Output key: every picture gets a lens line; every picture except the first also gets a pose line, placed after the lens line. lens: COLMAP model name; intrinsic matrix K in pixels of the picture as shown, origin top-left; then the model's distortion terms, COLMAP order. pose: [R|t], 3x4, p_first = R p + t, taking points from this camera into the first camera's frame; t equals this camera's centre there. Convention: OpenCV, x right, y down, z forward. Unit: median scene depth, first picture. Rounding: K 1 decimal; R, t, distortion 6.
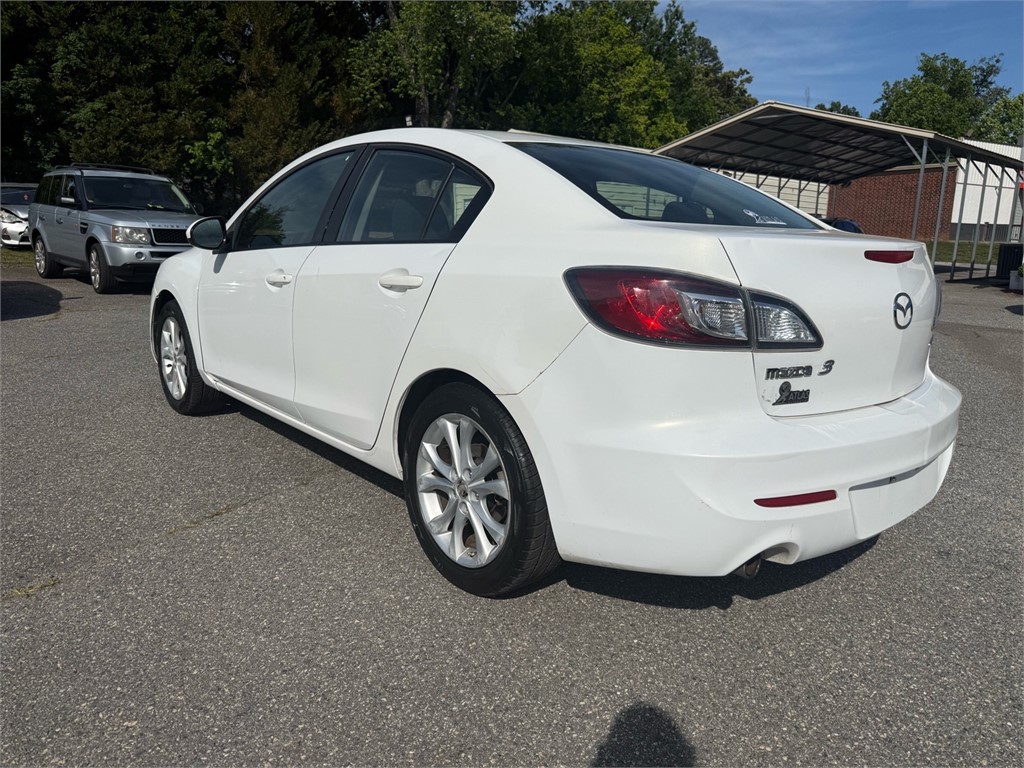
lens RADIAL K [[730.6, 0, 515.6], [0, 730.6, 386.0], [0, 0, 1]] dist [0.004850, -0.008380]
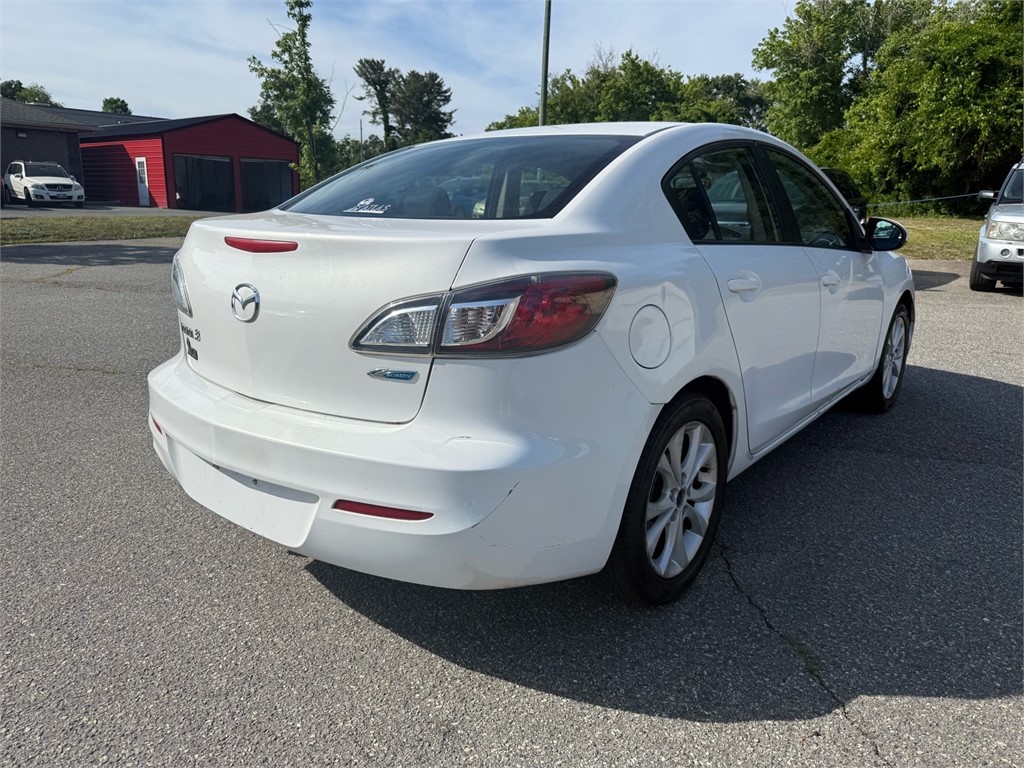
lens RADIAL K [[730.6, 0, 515.6], [0, 730.6, 386.0], [0, 0, 1]] dist [0.004850, -0.008380]
pose [[0.185332, 0.220753, -0.957559, 0.109373], [-0.215750, 0.959806, 0.179513, -0.017678], [0.958699, 0.173324, 0.225510, 0.081804]]
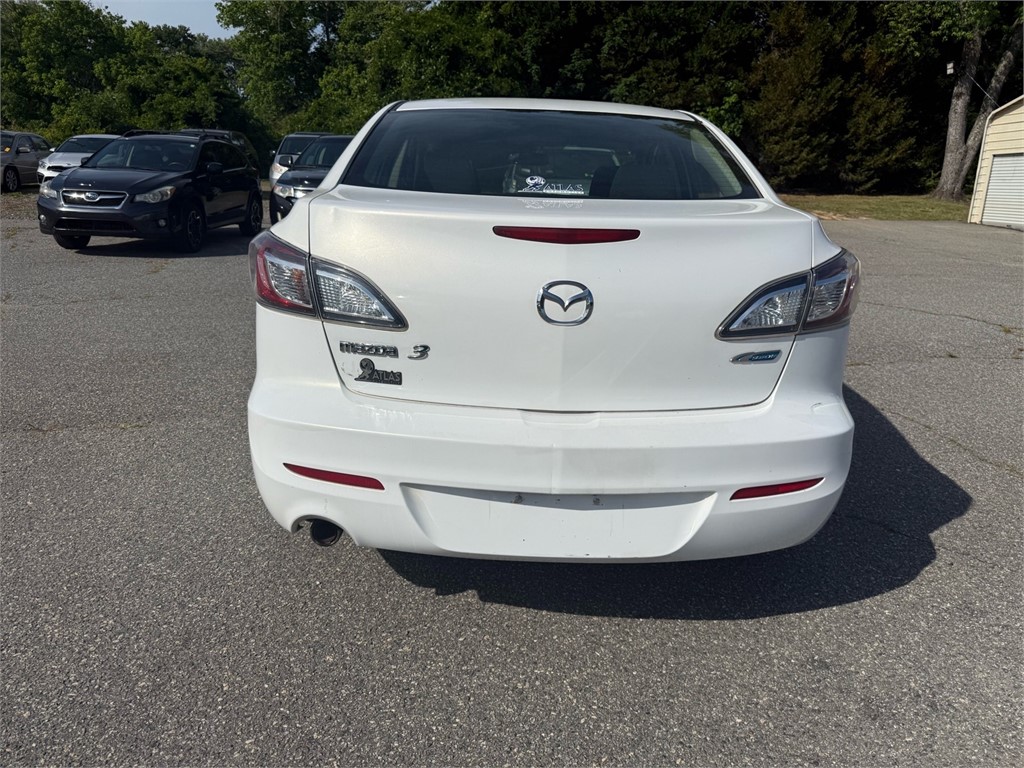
lens RADIAL K [[730.6, 0, 515.6], [0, 730.6, 386.0], [0, 0, 1]] dist [0.004850, -0.008380]
pose [[0.764167, 0.177513, -0.620112, 0.072115], [-0.148690, 0.983972, 0.098440, -0.006041], [0.627647, 0.016980, 0.778313, 0.024050]]
